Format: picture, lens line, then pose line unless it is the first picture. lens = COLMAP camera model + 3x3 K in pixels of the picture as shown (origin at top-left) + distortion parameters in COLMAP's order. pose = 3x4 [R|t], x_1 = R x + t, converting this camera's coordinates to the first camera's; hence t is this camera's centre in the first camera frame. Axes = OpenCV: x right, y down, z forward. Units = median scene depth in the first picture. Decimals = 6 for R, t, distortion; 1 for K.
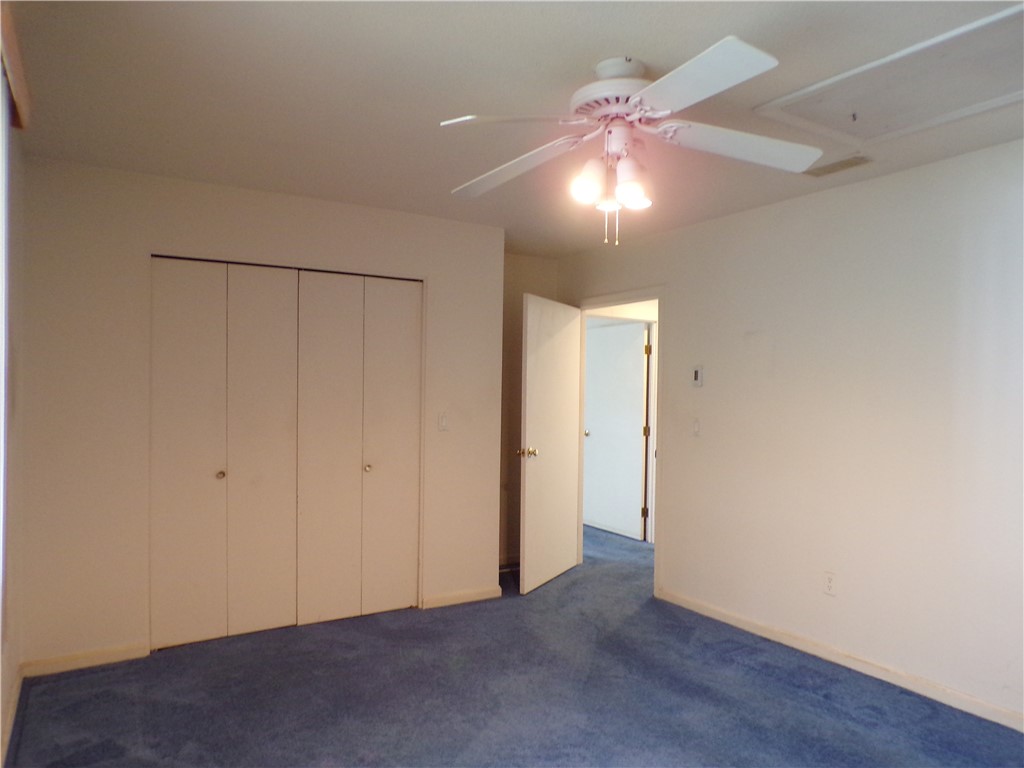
lens RADIAL K [[702.2, 0, 509.7], [0, 702.2, 384.7], [0, 0, 1]] dist [-0.025019, 0.032083]
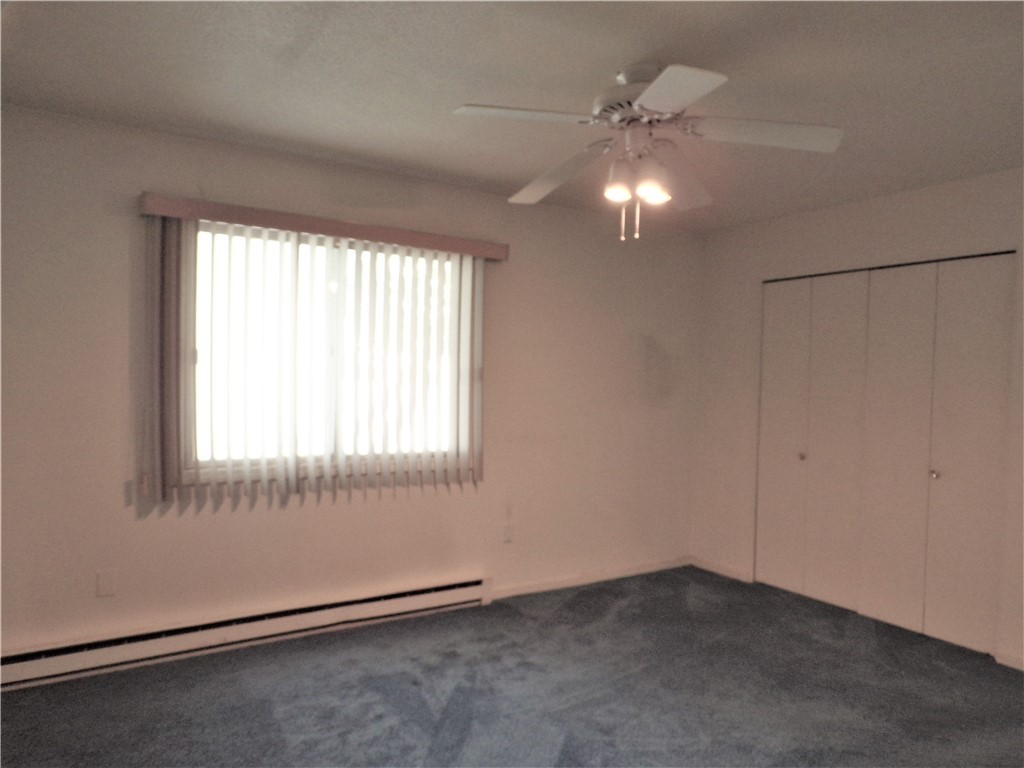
lens RADIAL K [[702.2, 0, 509.1], [0, 702.2, 378.3], [0, 0, 1]] dist [-0.025019, 0.032083]
pose [[0.022253, -0.000454, -0.999752, 0.772679], [-0.019704, 0.999805, -0.000893, 0.008919], [0.999558, 0.019719, 0.022239, 0.489289]]
